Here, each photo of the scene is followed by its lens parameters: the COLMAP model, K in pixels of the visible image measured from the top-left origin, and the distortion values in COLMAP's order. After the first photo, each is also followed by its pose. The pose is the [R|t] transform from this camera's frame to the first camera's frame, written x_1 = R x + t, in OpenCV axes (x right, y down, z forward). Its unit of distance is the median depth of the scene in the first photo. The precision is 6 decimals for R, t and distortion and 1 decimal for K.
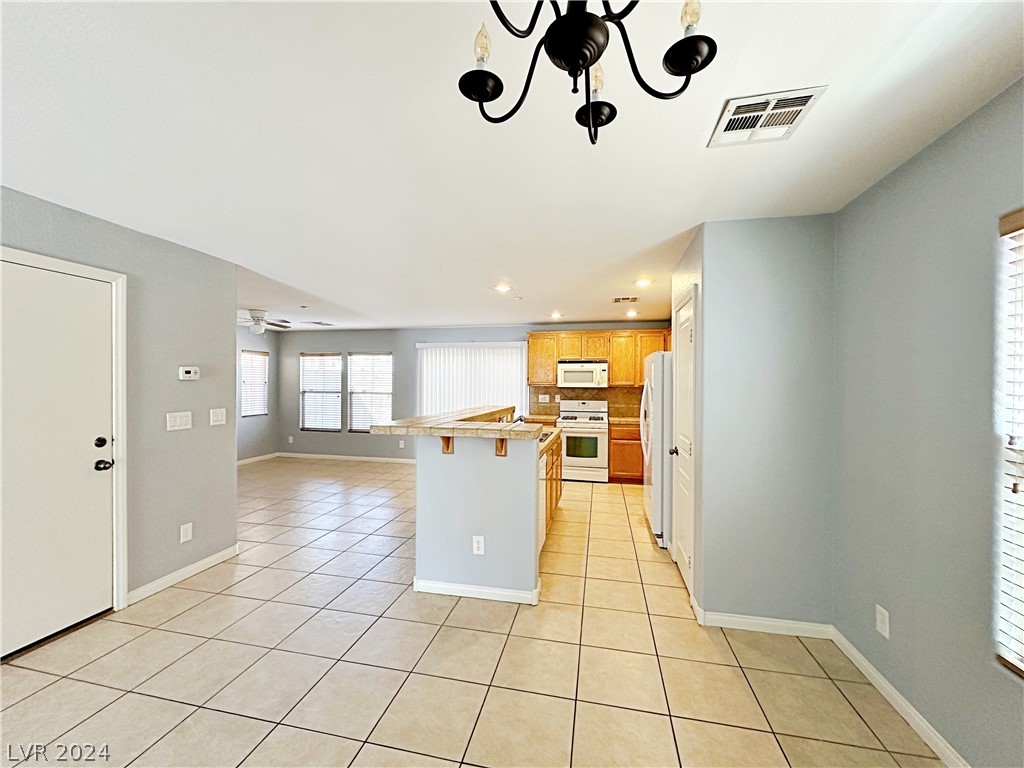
lens RADIAL K [[407.3, 0, 512.0], [0, 407.3, 384.0], [0, 0, 1]] dist [0.001339, 0.000121]
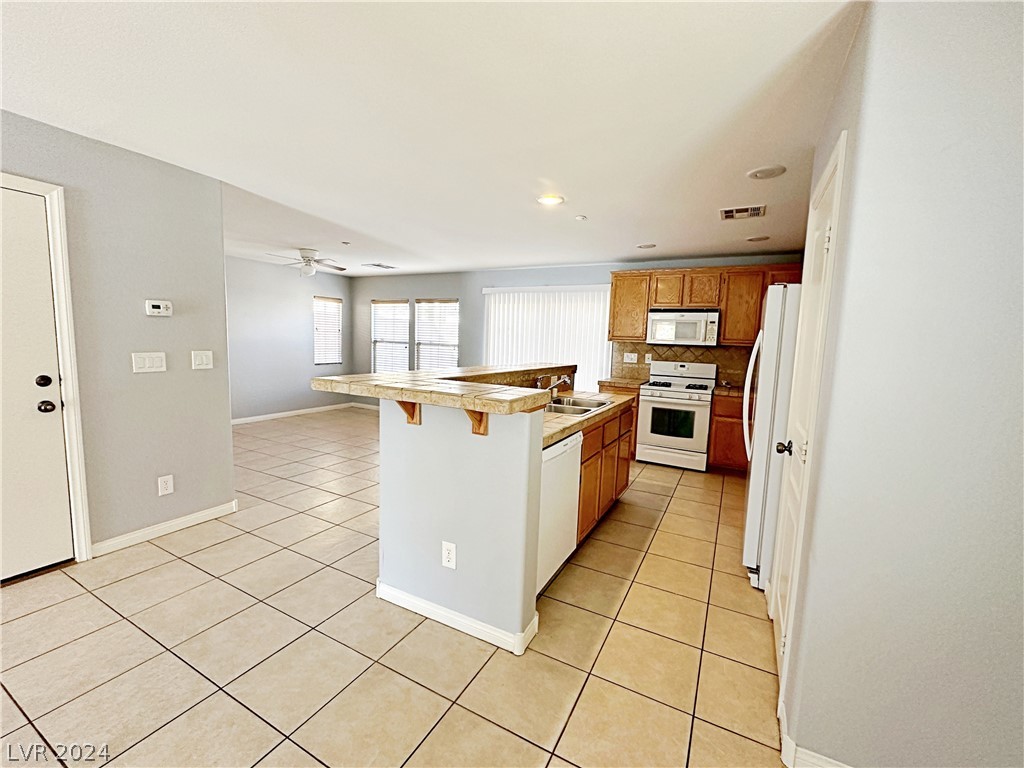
lens RADIAL K [[427.7, 0, 510.5], [0, 427.7, 384.3], [0, 0, 1]] dist [0.000532, 0.000031]
pose [[0.961443, 0.056110, -0.269221, 0.092149], [-0.029351, 0.994309, 0.102411, 0.009780], [0.273435, -0.090561, 0.957618, 0.155981]]
